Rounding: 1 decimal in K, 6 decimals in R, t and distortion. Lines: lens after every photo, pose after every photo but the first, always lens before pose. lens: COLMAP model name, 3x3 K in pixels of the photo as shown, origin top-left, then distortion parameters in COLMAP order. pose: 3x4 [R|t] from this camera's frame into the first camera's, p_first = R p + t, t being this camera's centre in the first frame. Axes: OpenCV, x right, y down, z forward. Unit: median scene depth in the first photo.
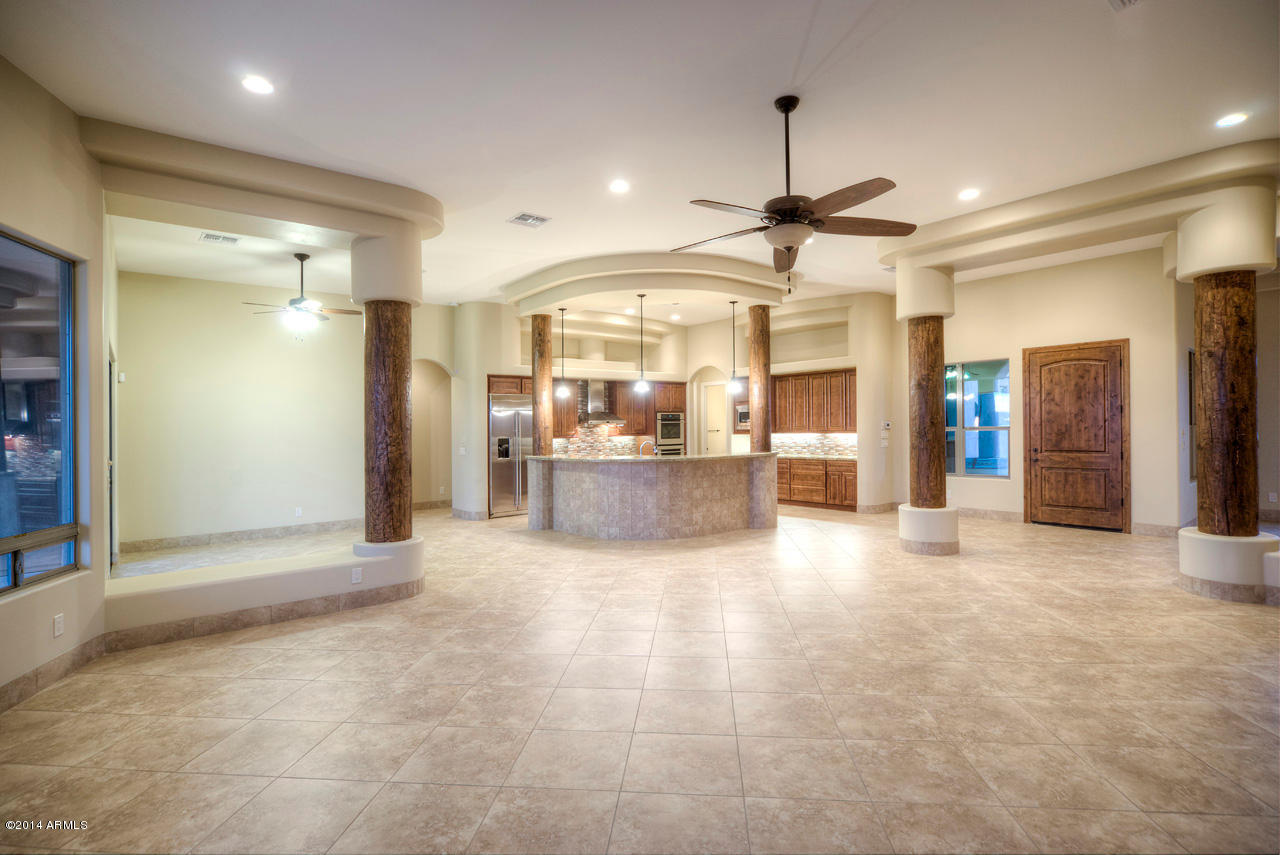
lens RADIAL K [[616.4, 0, 644.9], [0, 616.4, 419.4], [0, 0, 1]] dist [-0.010446, 0.000403]
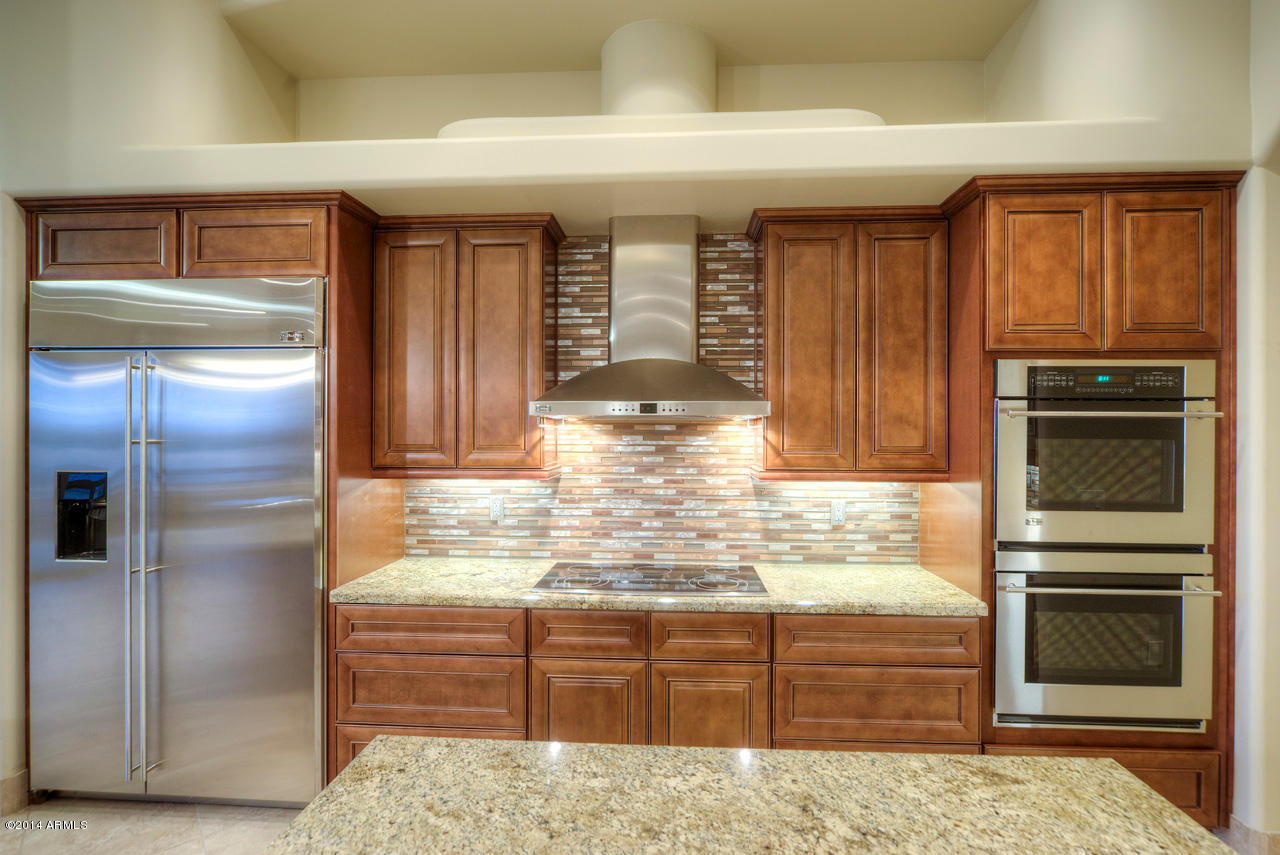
lens RADIAL K [[616.4, 0, 643.4], [0, 616.4, 432.9], [0, 0, 1]] dist [-0.010446, 0.000403]
pose [[0.737230, 0.021879, -0.675288, 0.061772], [-0.015209, 0.999760, 0.015788, 0.008953], [0.675471, -0.001369, 0.737385, 0.790601]]
